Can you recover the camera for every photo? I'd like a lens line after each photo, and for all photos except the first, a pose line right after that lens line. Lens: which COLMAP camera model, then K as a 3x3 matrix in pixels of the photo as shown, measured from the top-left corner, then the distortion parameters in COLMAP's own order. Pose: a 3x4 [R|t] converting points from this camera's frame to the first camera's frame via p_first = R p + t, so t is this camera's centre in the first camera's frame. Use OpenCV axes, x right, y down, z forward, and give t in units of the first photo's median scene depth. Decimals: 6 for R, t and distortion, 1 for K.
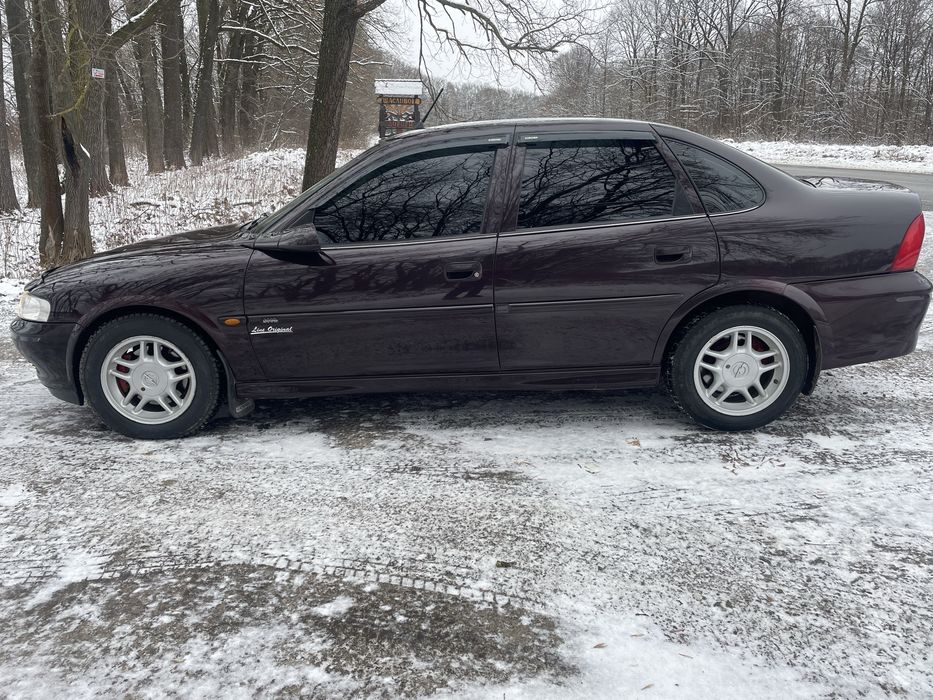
lens RADIAL K [[702.0, 0, 457.0], [0, 702.0, 332.1], [0, 0, 1]] dist [0.075685, -0.088281]
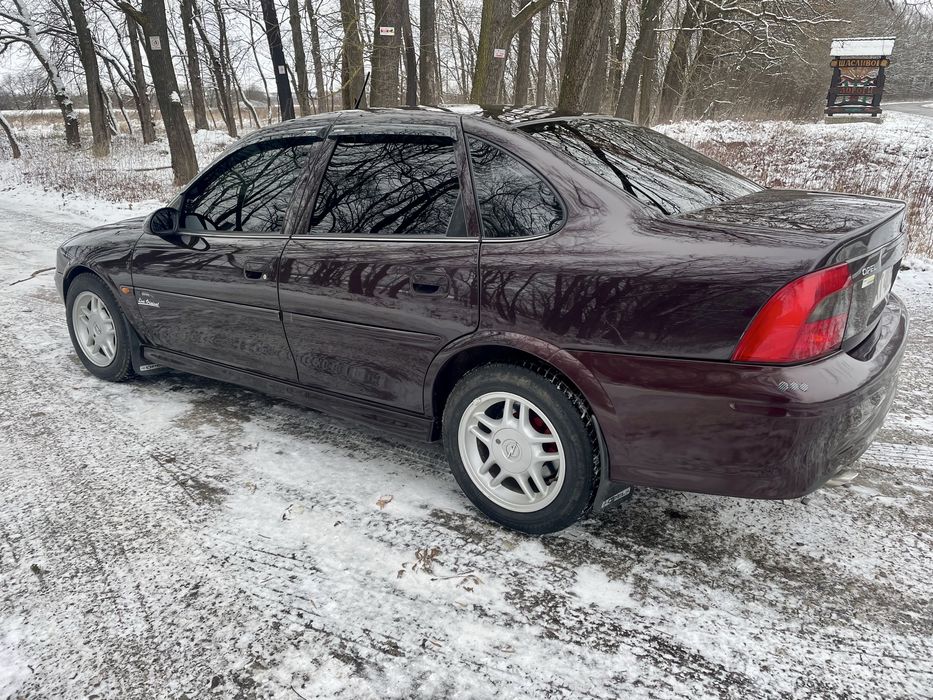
lens RADIAL K [[702.0, 0, 462.8], [0, 702.0, 334.9], [0, 0, 1]] dist [0.075685, -0.088281]
pose [[0.814078, 0.174275, -0.553991, 0.986134], [-0.150596, 0.984631, 0.088449, -0.163462], [0.560891, 0.011424, 0.827811, 0.472963]]
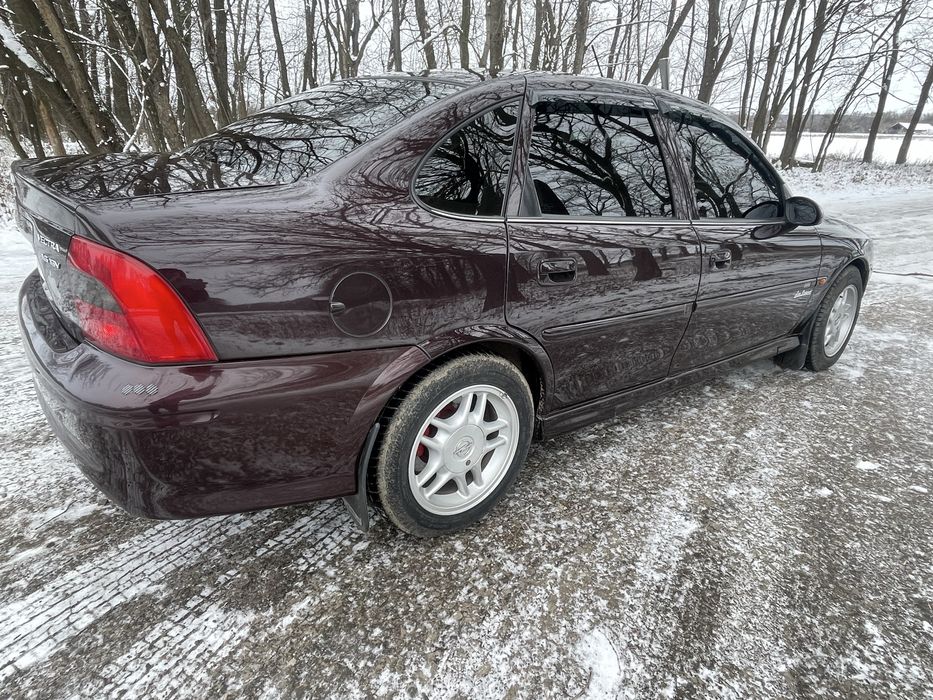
lens RADIAL K [[594.7, 0, 468.1], [0, 594.7, 350.1], [0, 0, 1]] dist [-0.015790, 0.007898]
pose [[-0.783217, 0.204821, -0.587042, 0.939597], [-0.190170, 0.820015, 0.539826, -0.609799], [0.591951, 0.534438, -0.603299, 2.366608]]
